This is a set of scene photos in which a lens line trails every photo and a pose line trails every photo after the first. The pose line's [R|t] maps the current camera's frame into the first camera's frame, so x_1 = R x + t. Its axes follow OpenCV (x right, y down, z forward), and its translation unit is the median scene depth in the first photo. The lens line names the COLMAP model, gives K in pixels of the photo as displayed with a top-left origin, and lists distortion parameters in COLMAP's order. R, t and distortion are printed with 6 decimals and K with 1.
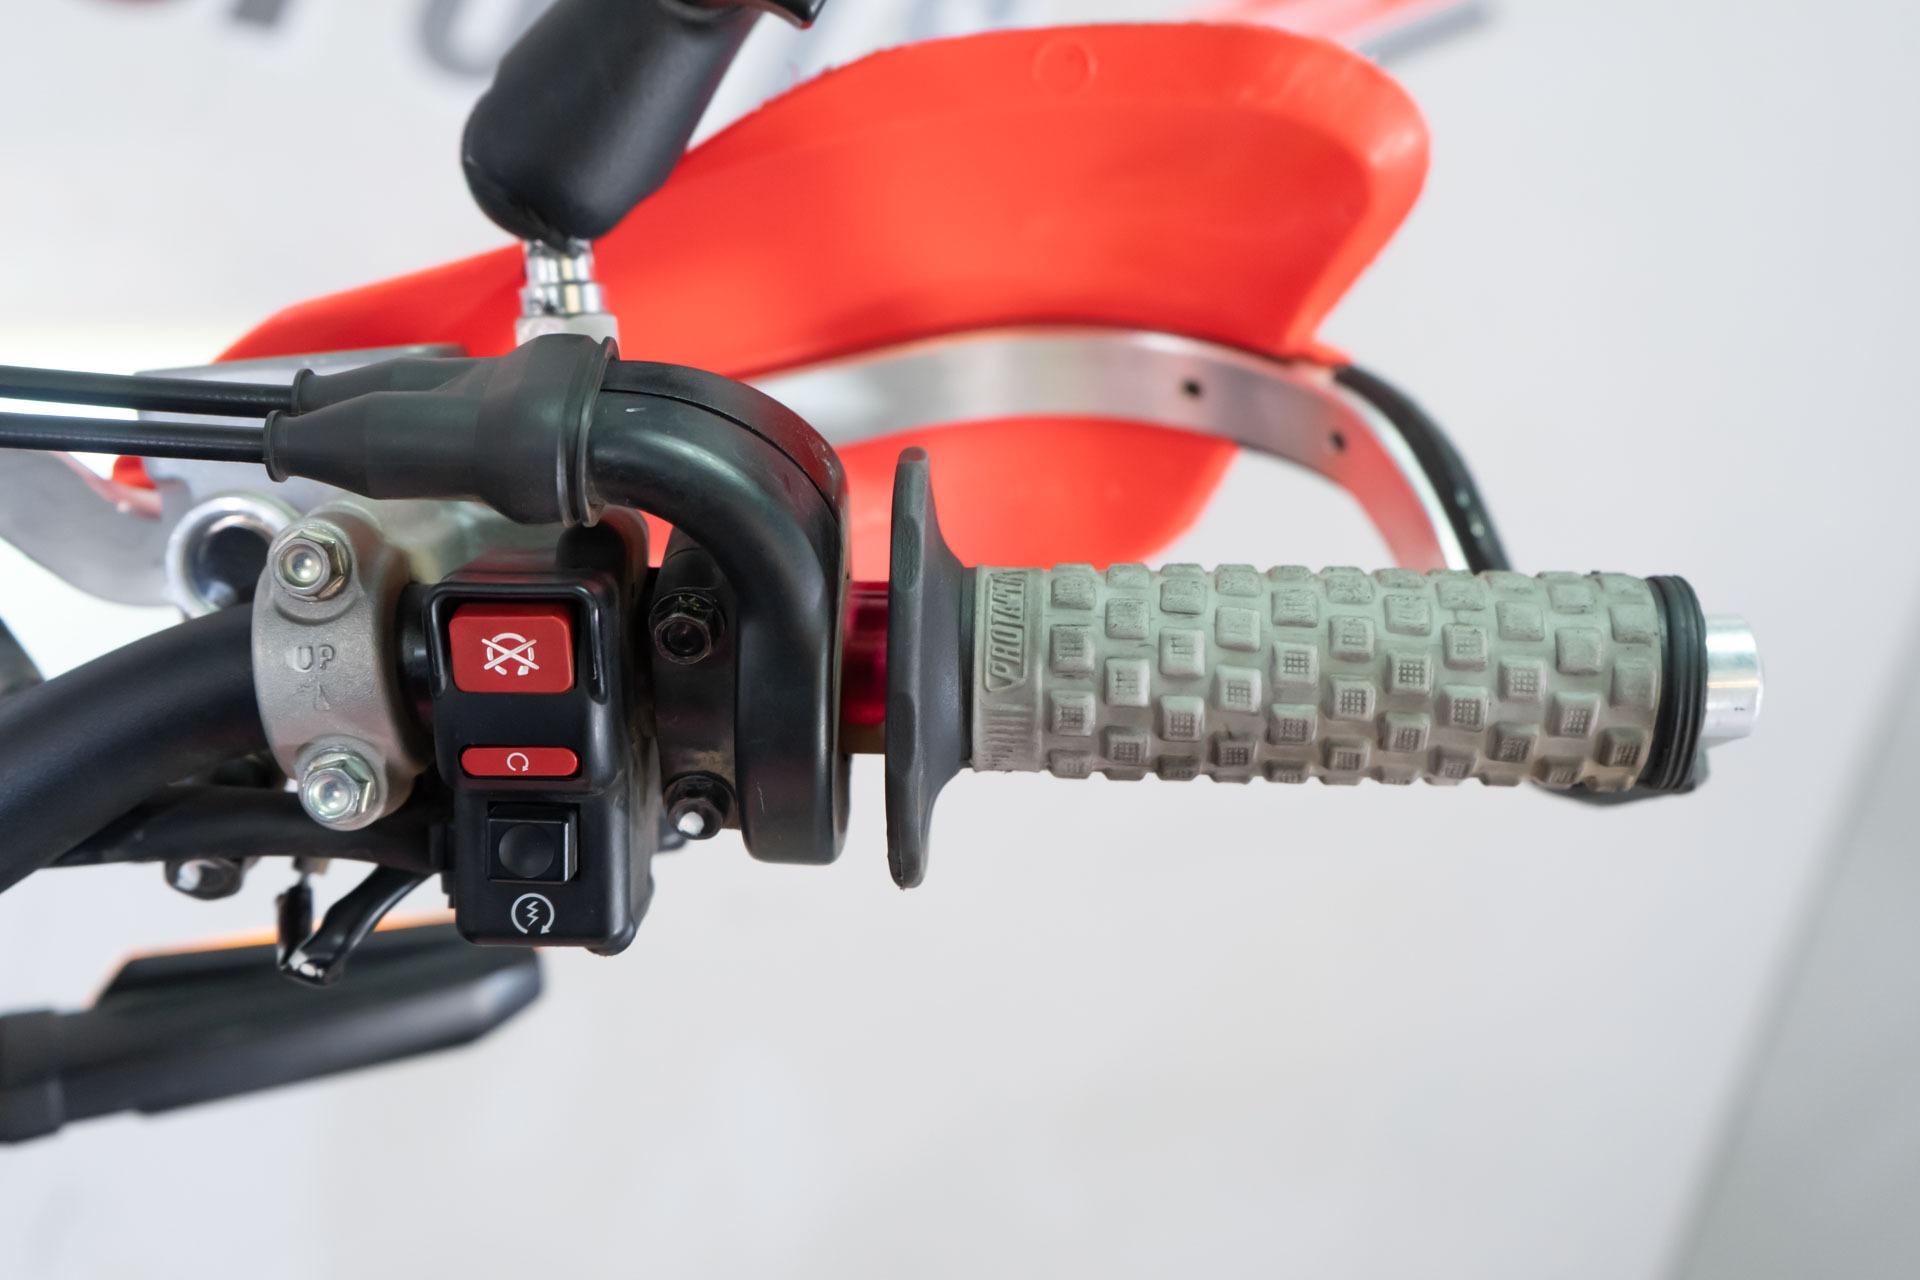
lens RADIAL K [[2190.6, 0, 960.0], [0, 2190.6, 640.0], [0, 0, 1]] dist [0.012998, 0.023672]
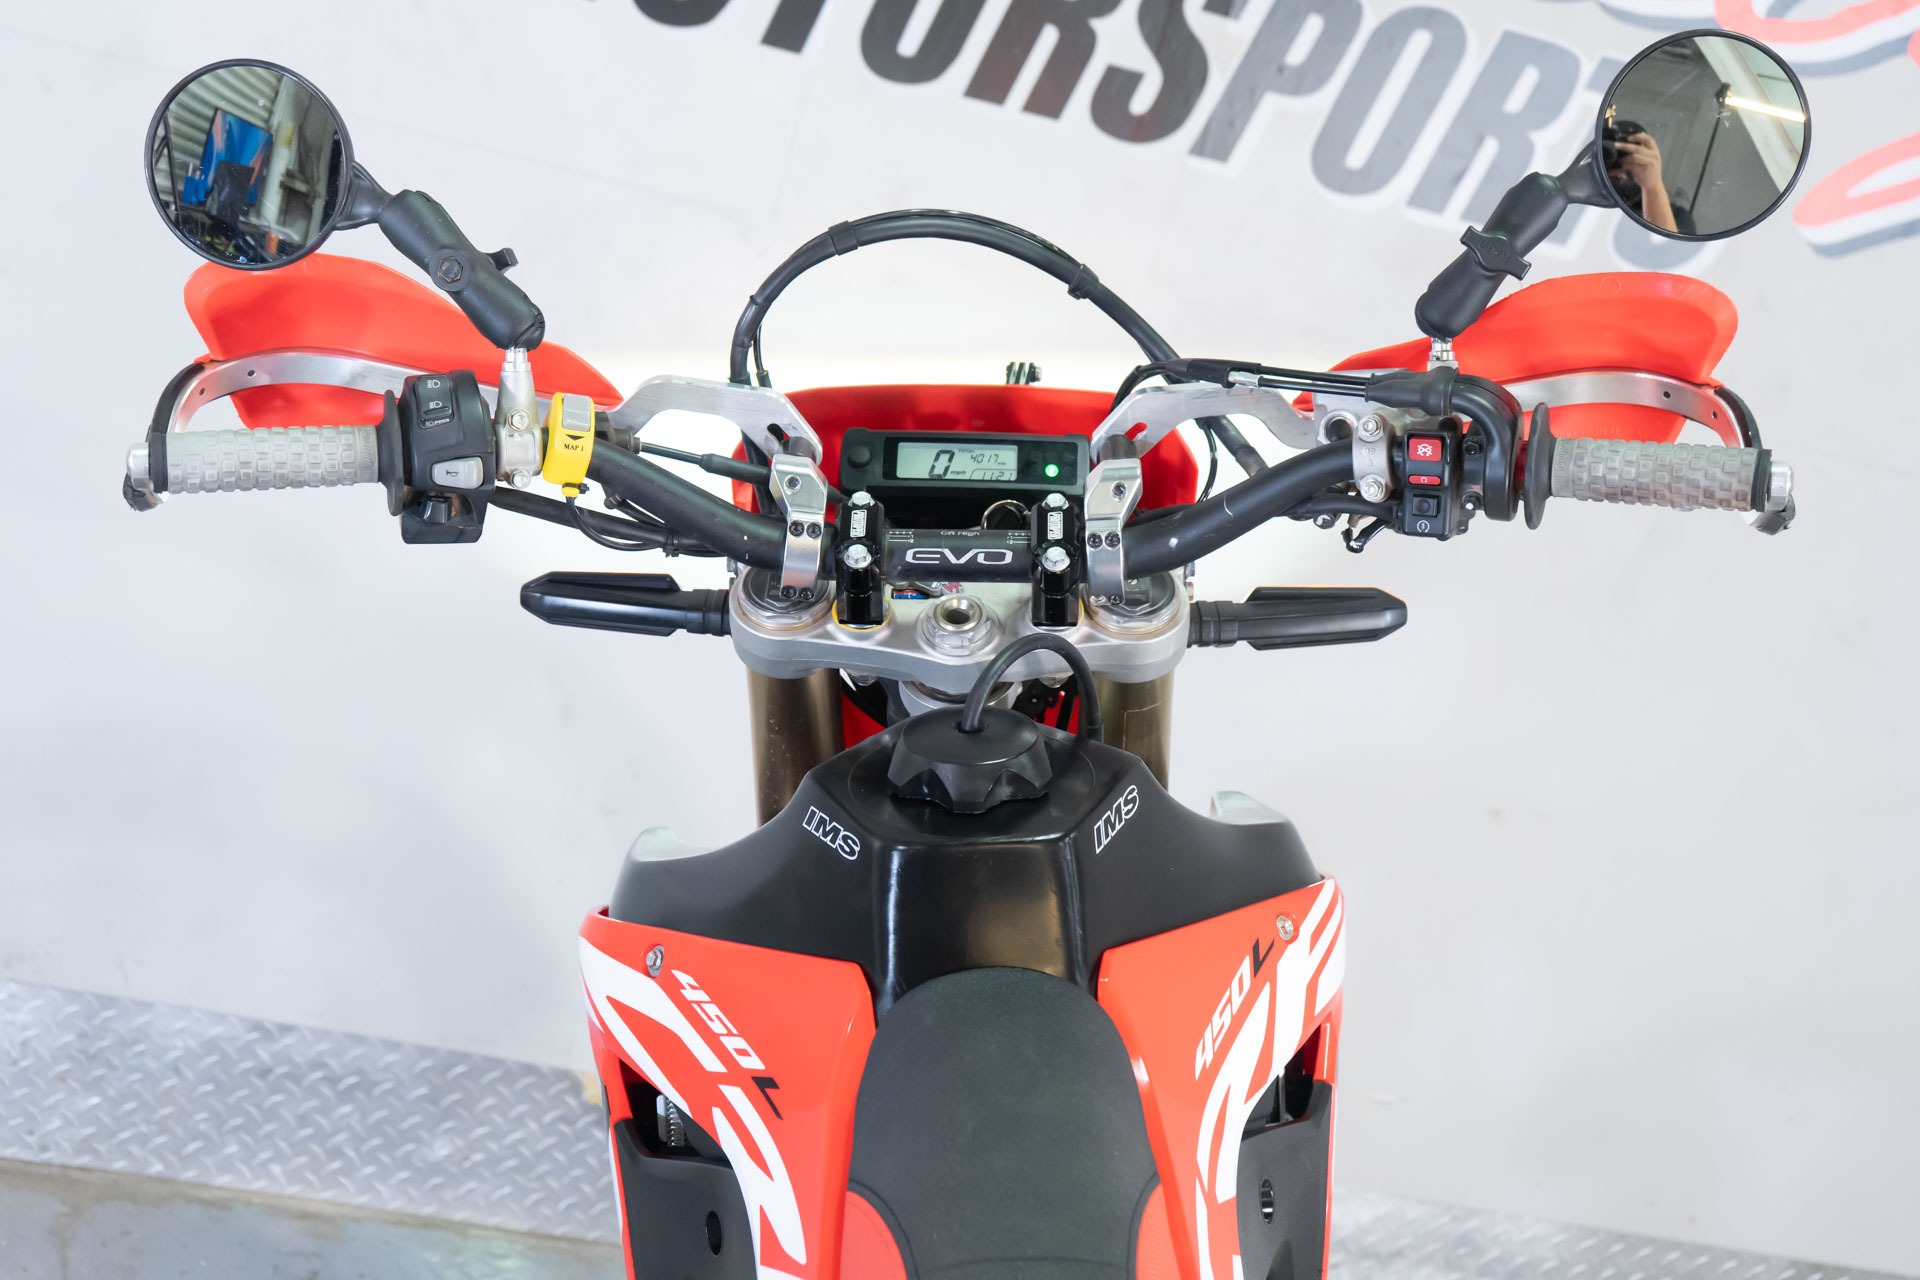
lens RADIAL K [[2579.2, 0, 960.0], [0, 2579.2, 640.0], [0, 0, 1]] dist [0.021993, 0.047833]
pose [[0.944911, 0.070747, -0.319590, 0.442449], [-0.081510, 0.996463, -0.020411, 0.446852], [0.317016, 0.045337, 0.947336, -3.158648]]
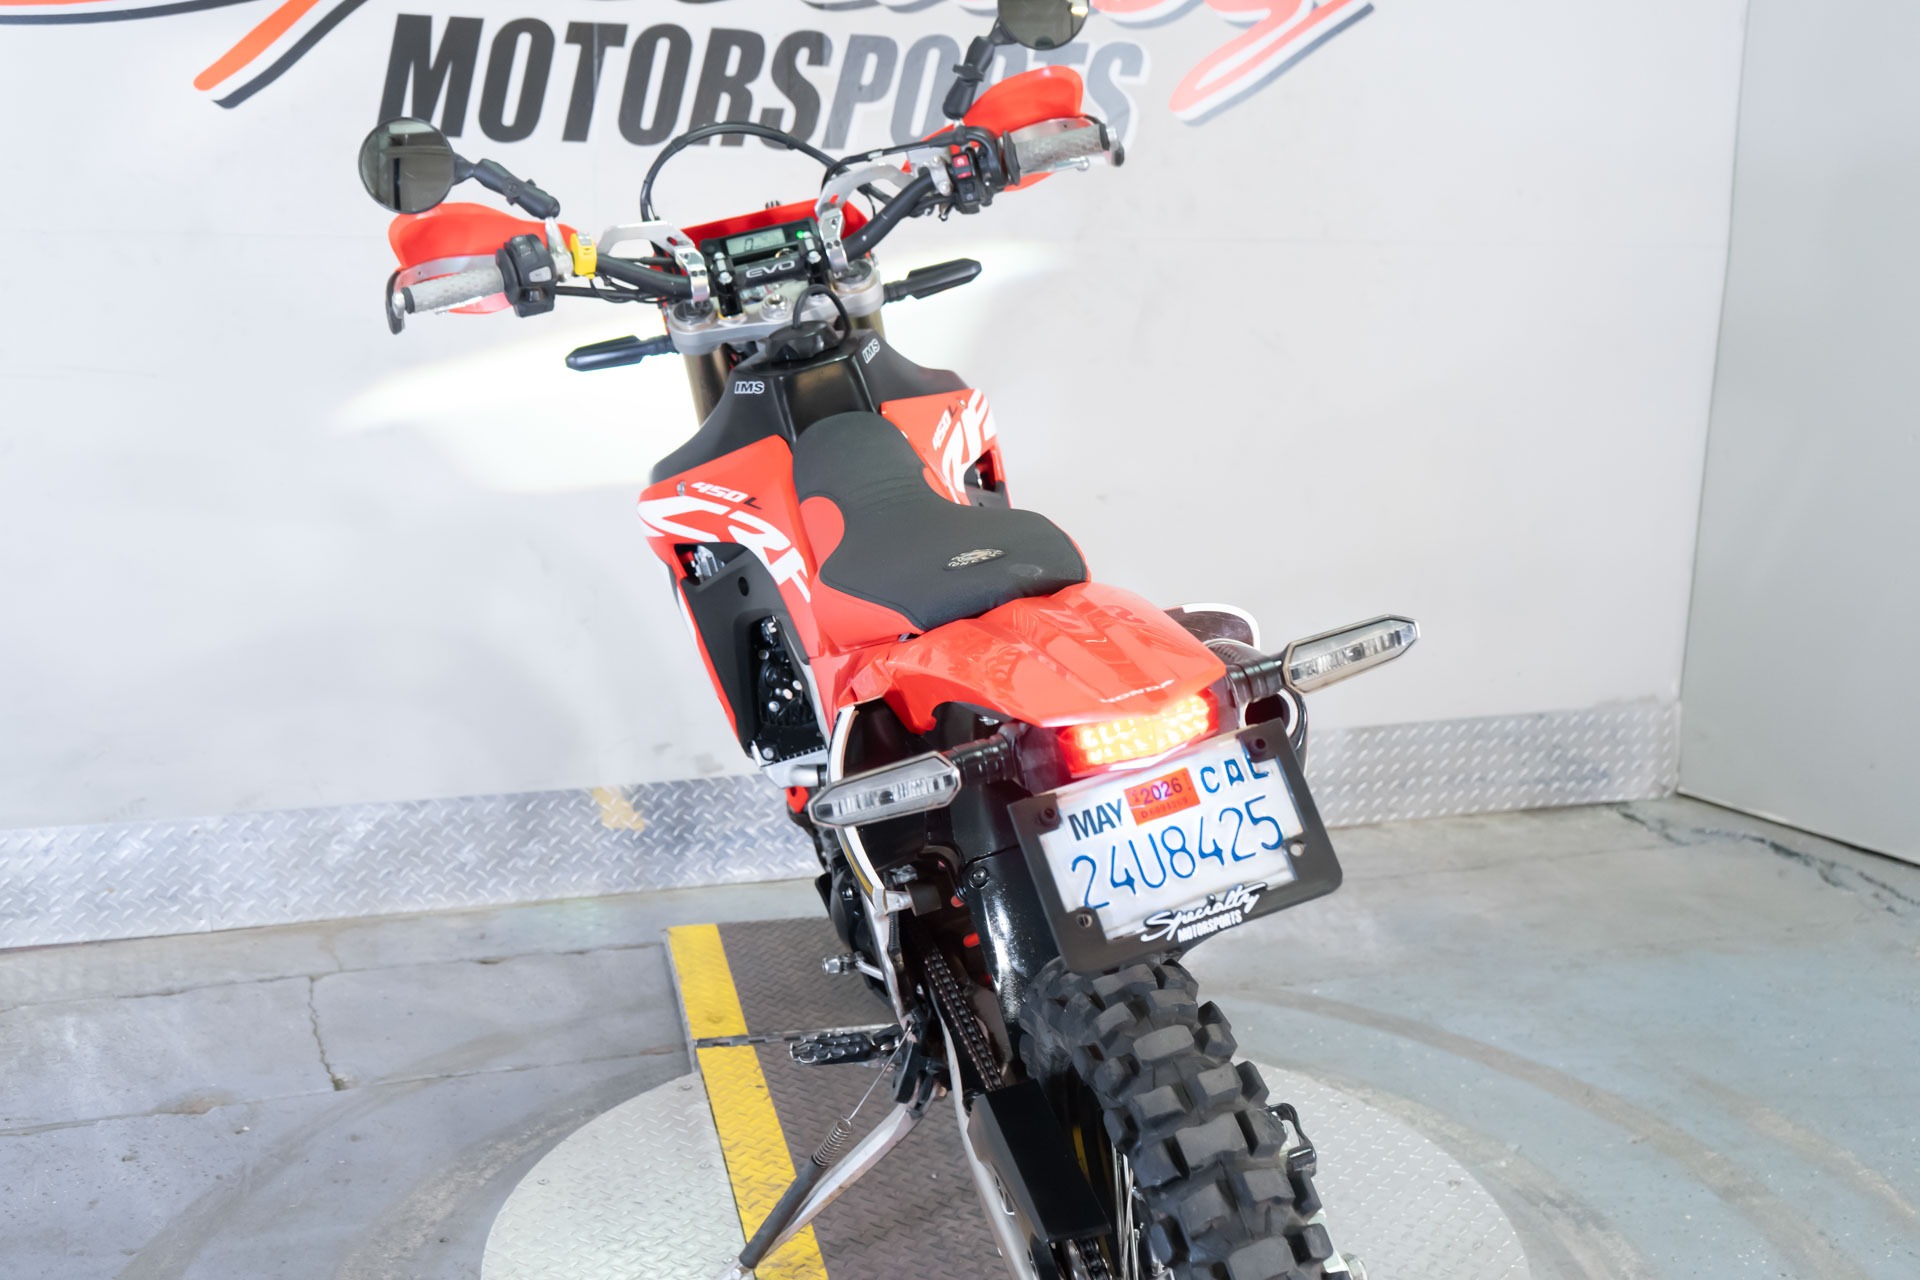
lens RADIAL K [[2190.6, 0, 960.0], [0, 2190.6, 640.0], [0, 0, 1]] dist [0.012998, 0.023672]
pose [[0.957953, -0.193255, -0.212082, 1.126114], [0.185323, 0.981031, -0.056859, 2.100056], [0.219048, 0.015165, 0.975596, -6.615757]]
